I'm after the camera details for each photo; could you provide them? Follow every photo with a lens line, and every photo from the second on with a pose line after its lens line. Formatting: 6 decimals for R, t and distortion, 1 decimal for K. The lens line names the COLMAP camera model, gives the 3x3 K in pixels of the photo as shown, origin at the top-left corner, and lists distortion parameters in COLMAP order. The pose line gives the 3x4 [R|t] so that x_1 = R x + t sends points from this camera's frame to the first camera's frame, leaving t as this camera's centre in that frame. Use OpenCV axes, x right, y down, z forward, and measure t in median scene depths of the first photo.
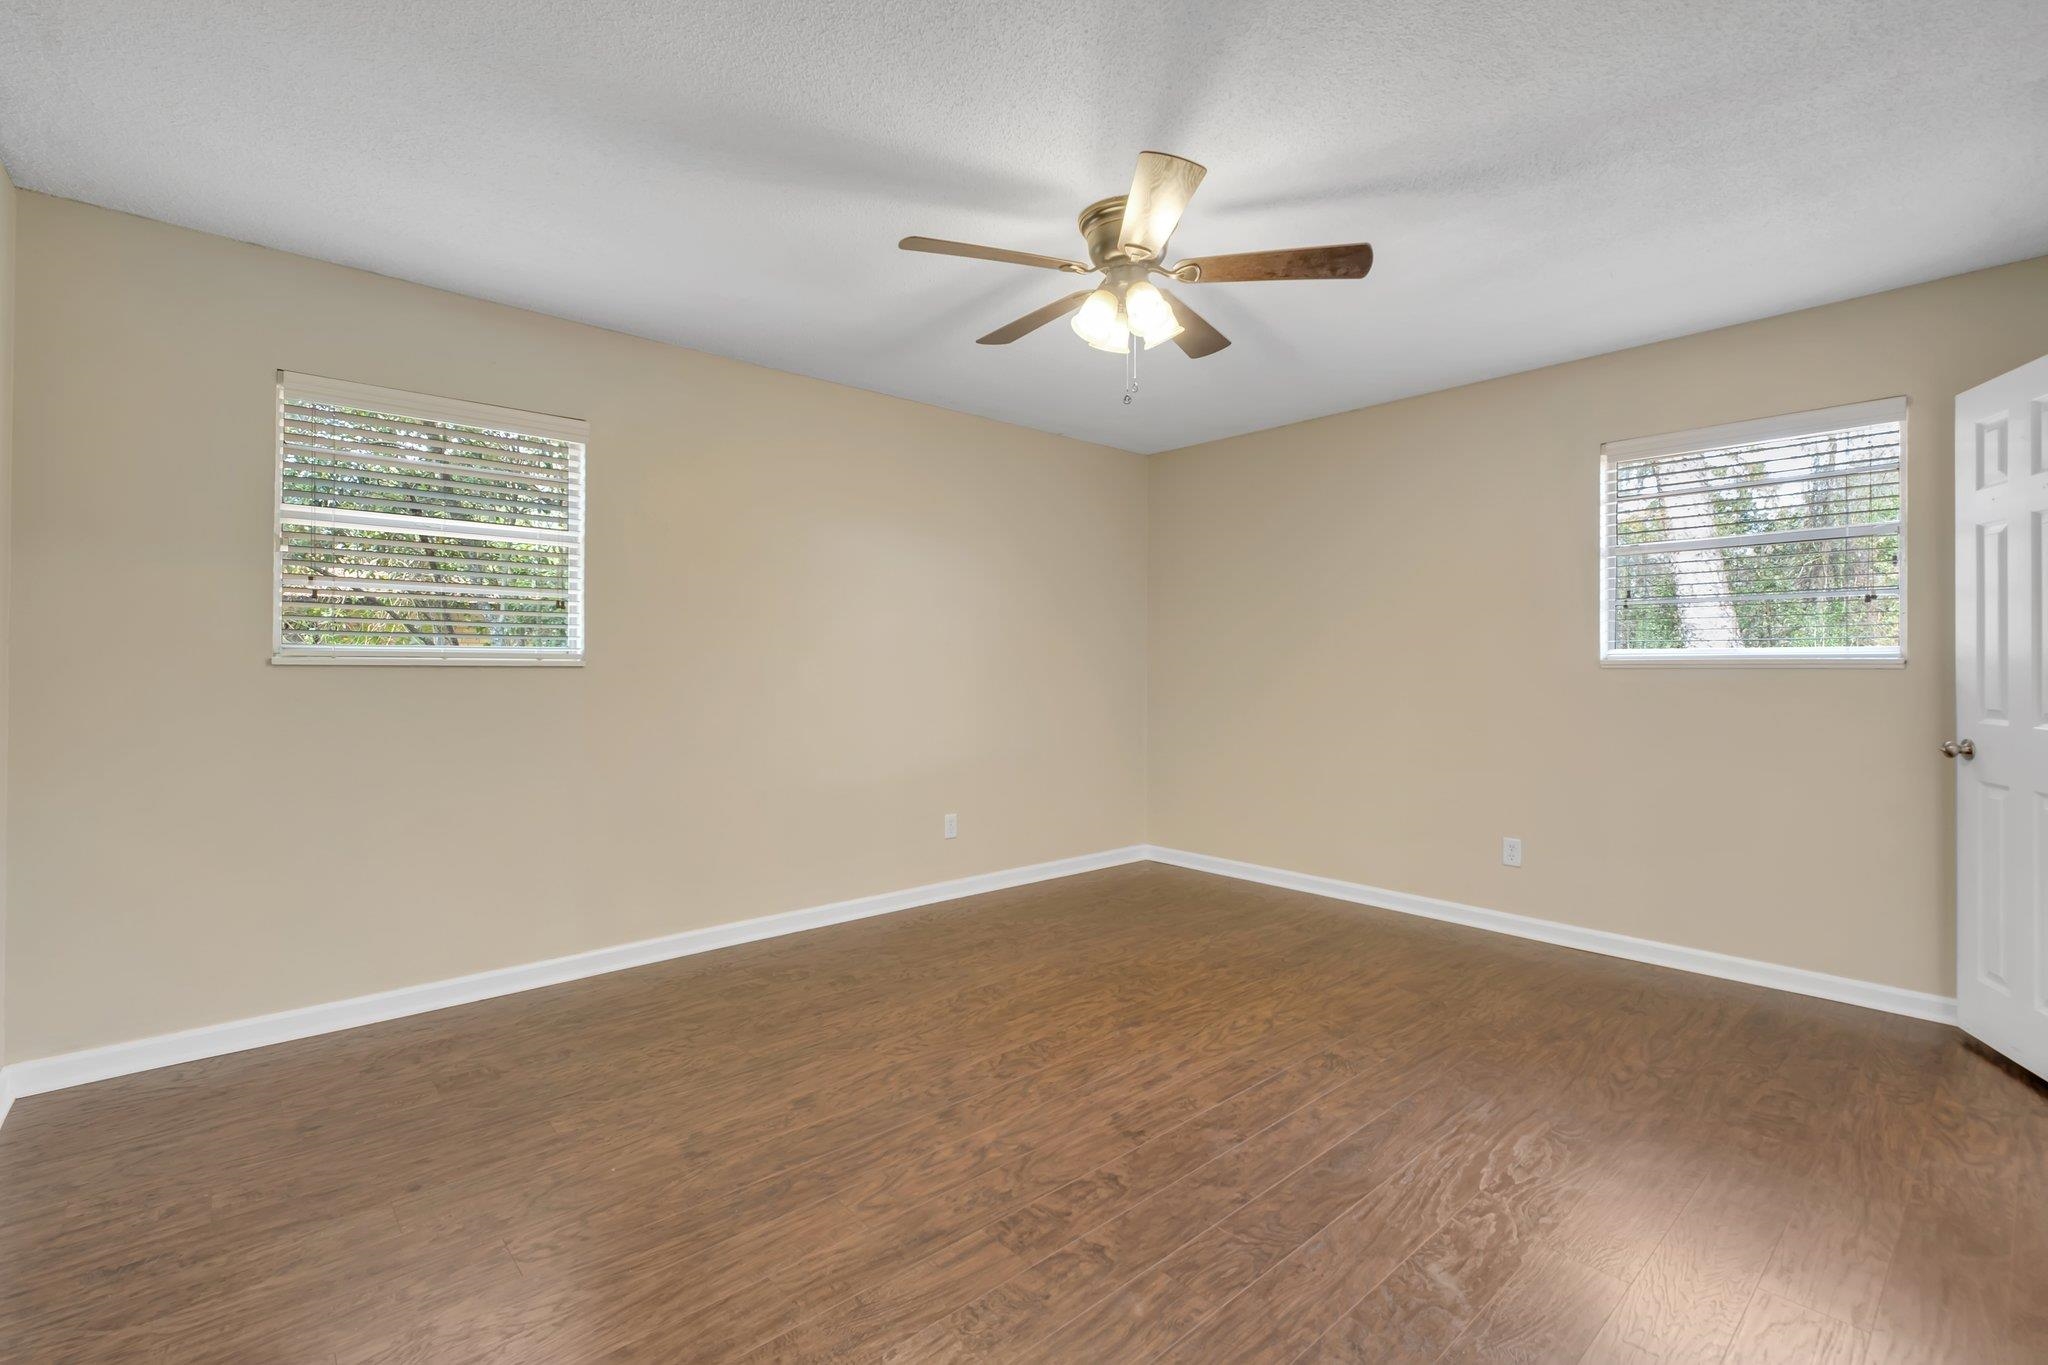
lens RADIAL K [[892.2, 0, 1014.8], [0, 892.2, 677.3], [0, 0, 1]] dist [-0.001433, 0.000098]
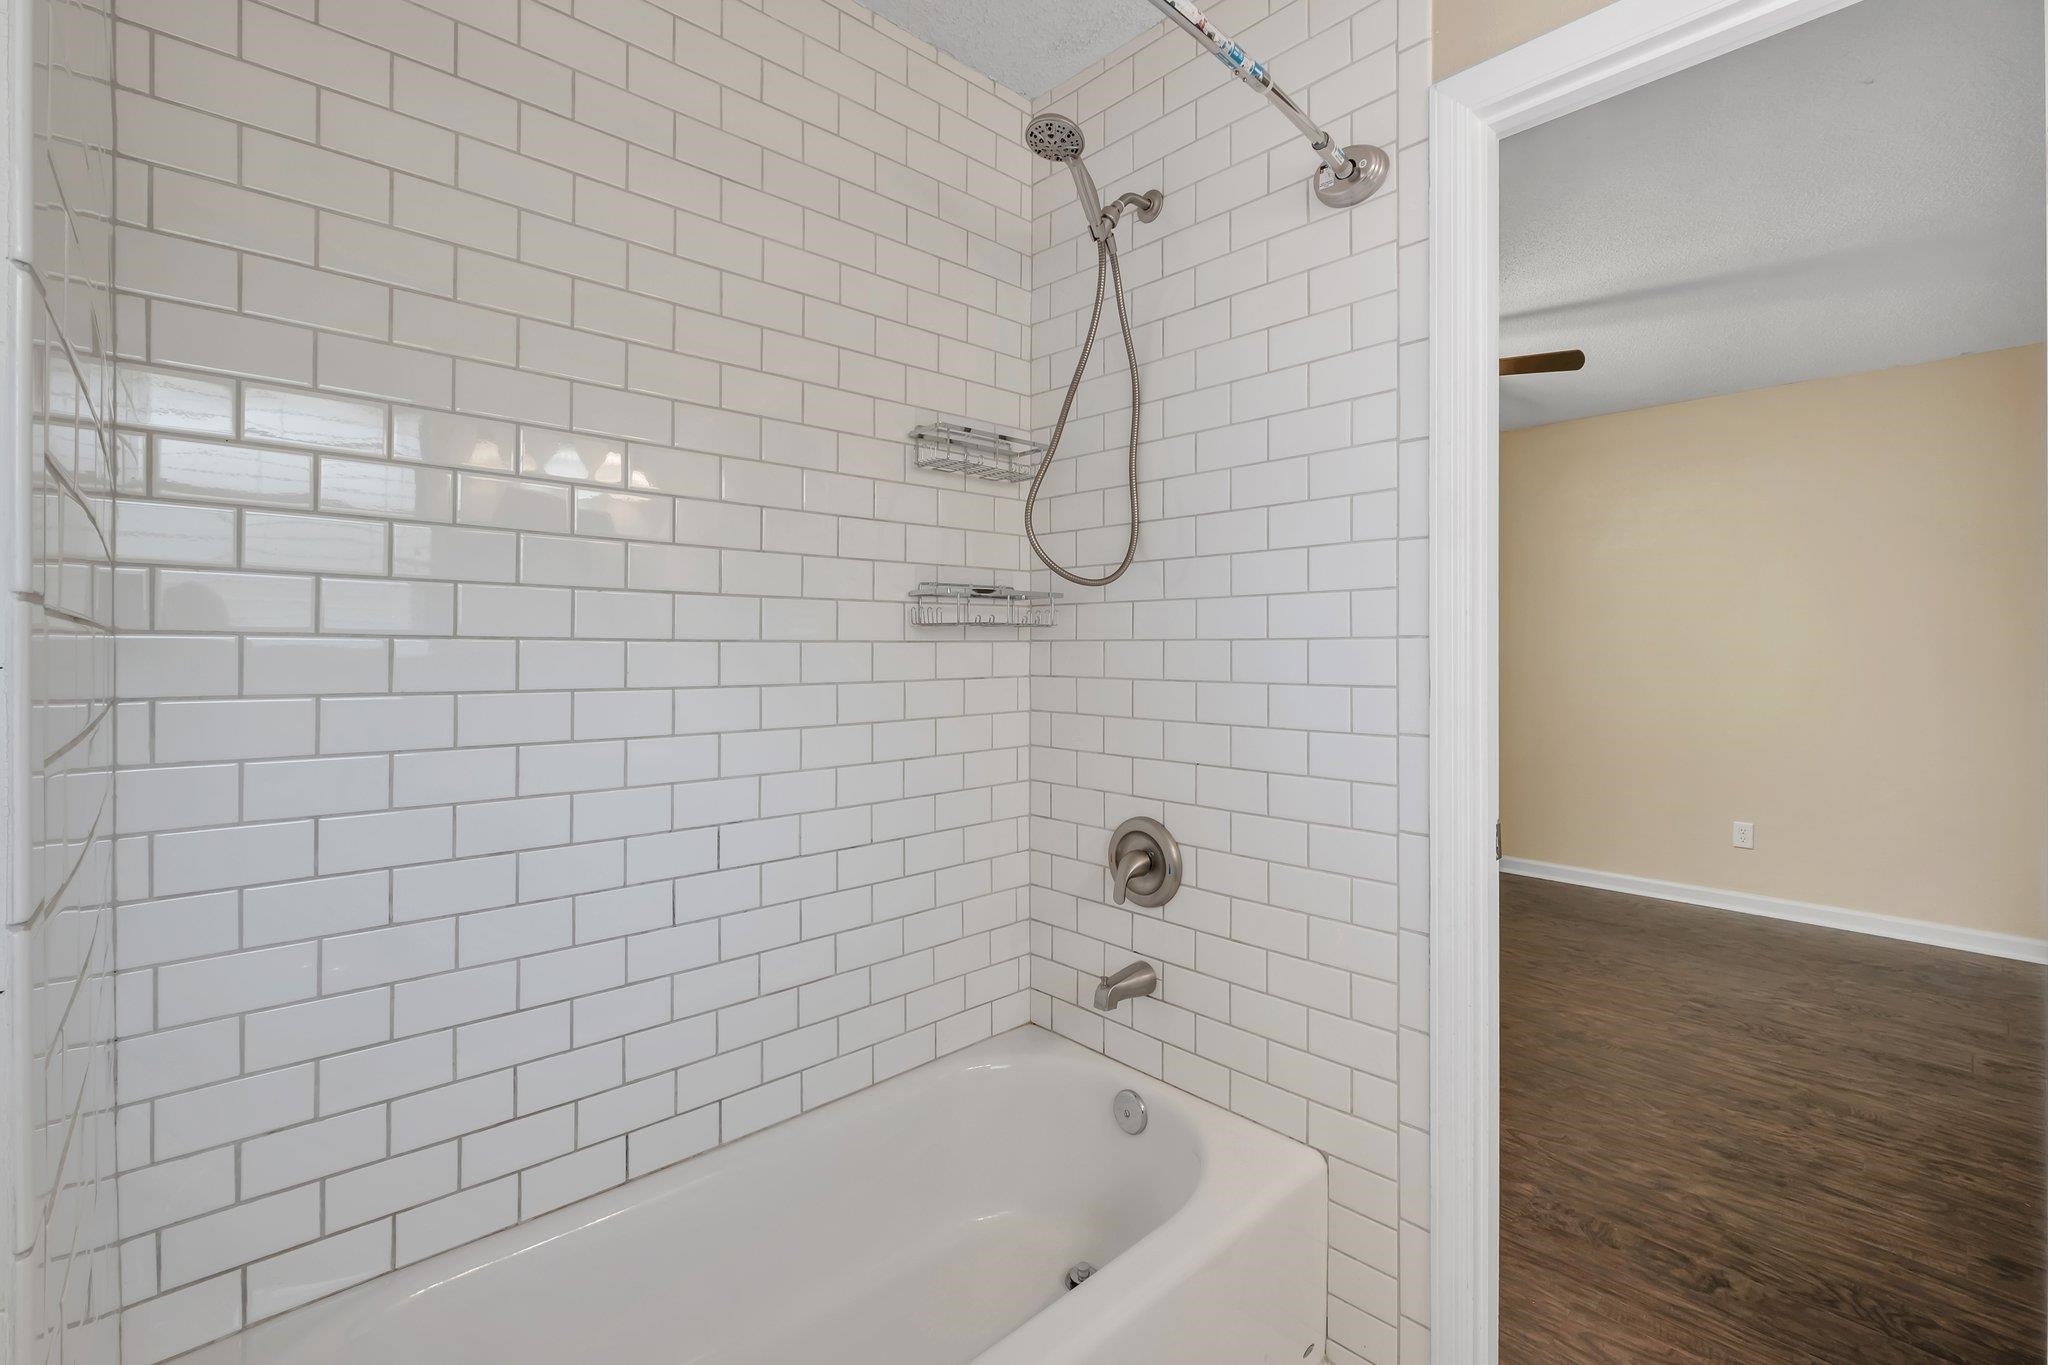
lens RADIAL K [[892.2, 0, 1014.8], [0, 892.2, 677.3], [0, 0, 1]] dist [-0.001433, 0.000098]
pose [[0.013959, 0.023011, -0.999638, 1.244371], [-0.006405, 0.999717, 0.022923, -0.013281], [0.999882, 0.006083, 0.014102, 0.352161]]
